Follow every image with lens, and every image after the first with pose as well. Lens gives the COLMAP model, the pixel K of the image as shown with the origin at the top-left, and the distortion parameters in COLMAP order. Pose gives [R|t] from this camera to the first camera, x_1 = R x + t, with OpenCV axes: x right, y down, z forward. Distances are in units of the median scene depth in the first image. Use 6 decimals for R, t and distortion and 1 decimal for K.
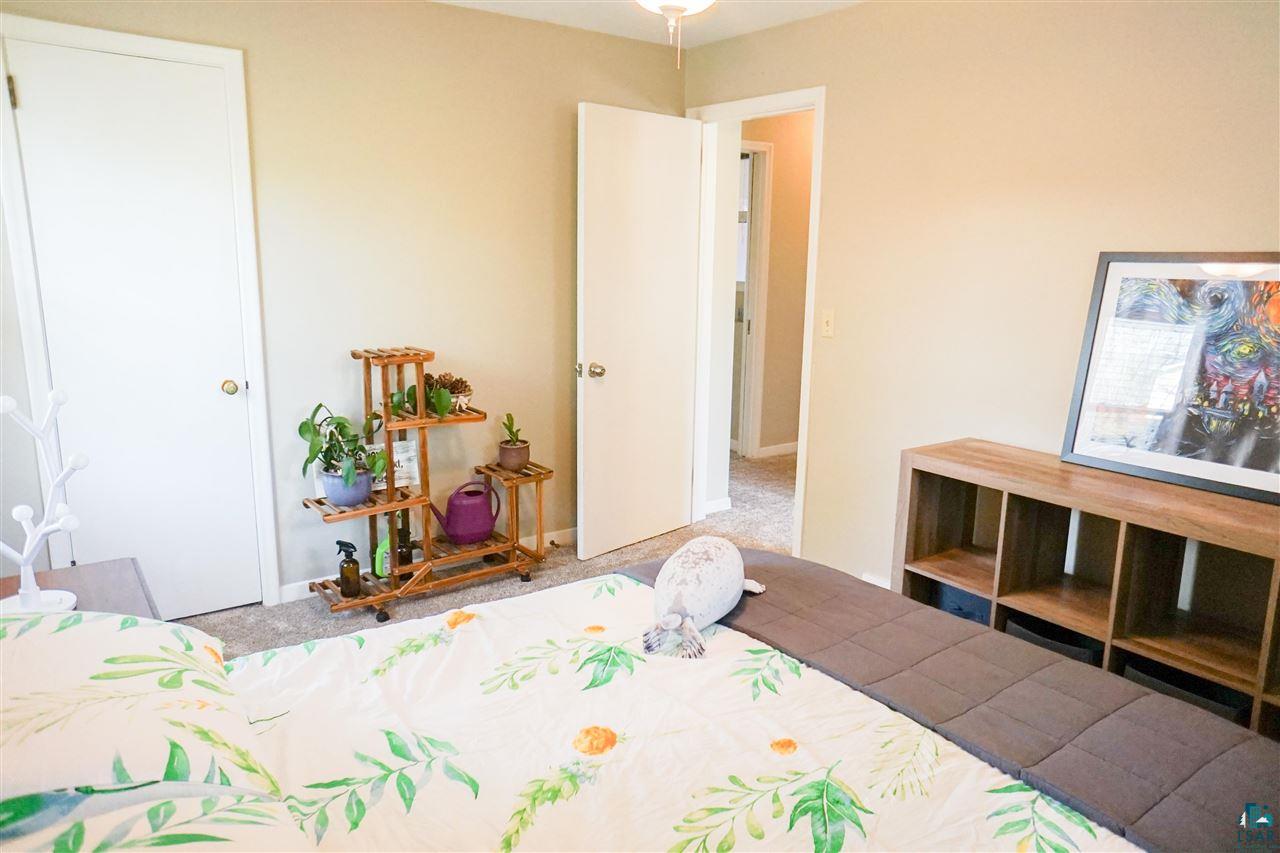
lens RADIAL K [[867.2, 0, 634.9], [0, 867.2, 427.1], [0, 0, 1]] dist [-0.071015, 0.095127]
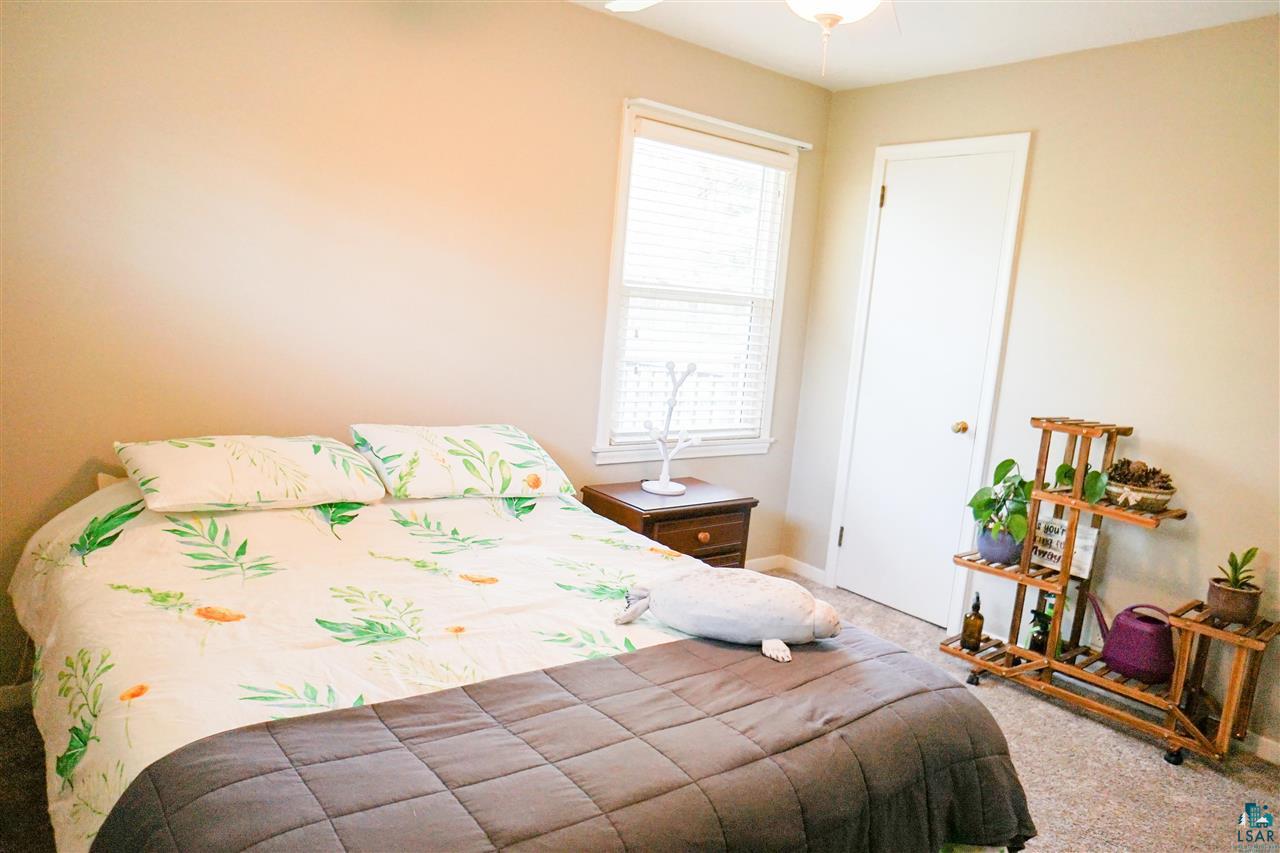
lens RADIAL K [[867.2, 0, 634.9], [0, 867.2, 427.1], [0, 0, 1]] dist [-0.071015, 0.095127]
pose [[0.034355, 0.127418, -0.991254, 0.613581], [-0.286250, 0.951540, 0.112393, -0.049353], [0.957539, 0.279885, 0.069163, 0.490971]]
